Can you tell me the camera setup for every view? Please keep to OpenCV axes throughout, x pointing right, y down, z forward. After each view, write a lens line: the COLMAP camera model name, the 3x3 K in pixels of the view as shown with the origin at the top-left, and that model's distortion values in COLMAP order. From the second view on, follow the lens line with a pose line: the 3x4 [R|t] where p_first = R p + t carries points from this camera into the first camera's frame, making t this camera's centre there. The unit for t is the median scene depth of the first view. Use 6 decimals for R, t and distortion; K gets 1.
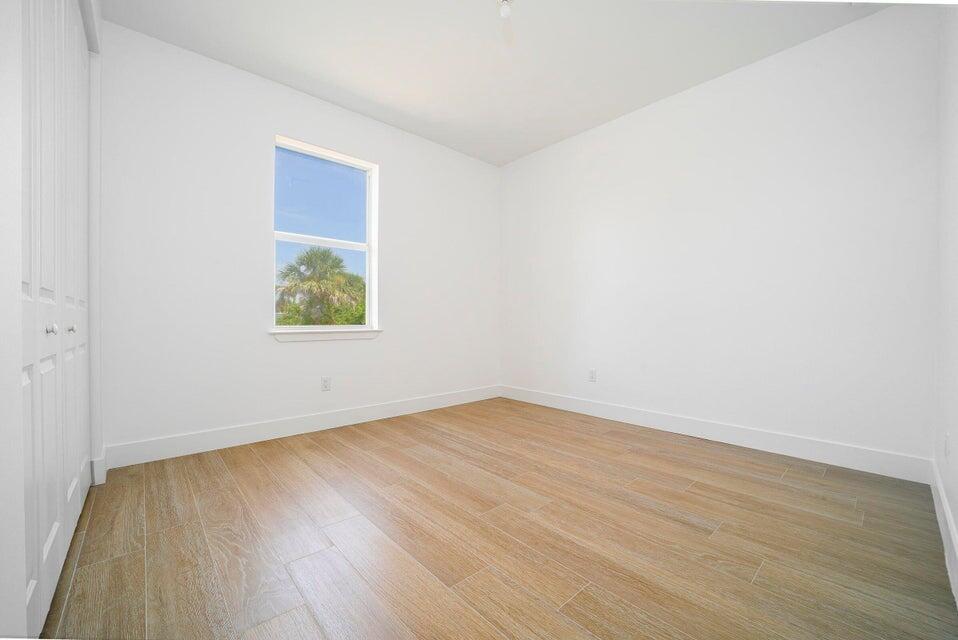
lens RADIAL K [[382.0, 0, 464.6], [0, 382.0, 321.2], [0, 0, 1]] dist [-0.011729, 0.001303]
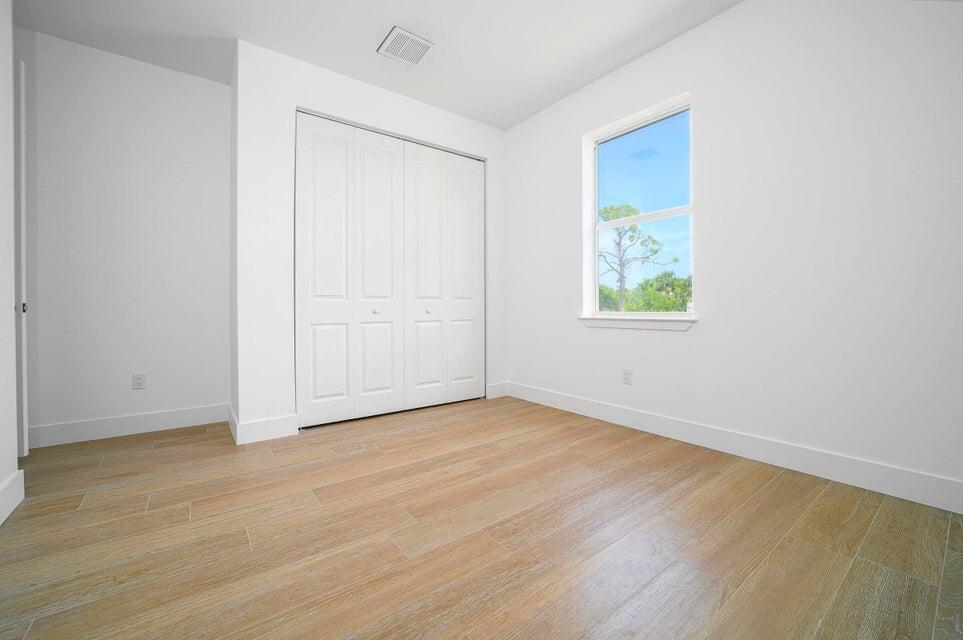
lens RADIAL K [[381.8, 0, 478.2], [0, 381.8, 318.9], [0, 0, 1]] dist [-0.007546, 0.000444]
pose [[-0.070201, 0.027247, -0.997161, 0.725984], [0.007555, 0.999613, 0.026782, 0.001483], [0.997504, -0.005654, -0.070380, 0.928027]]
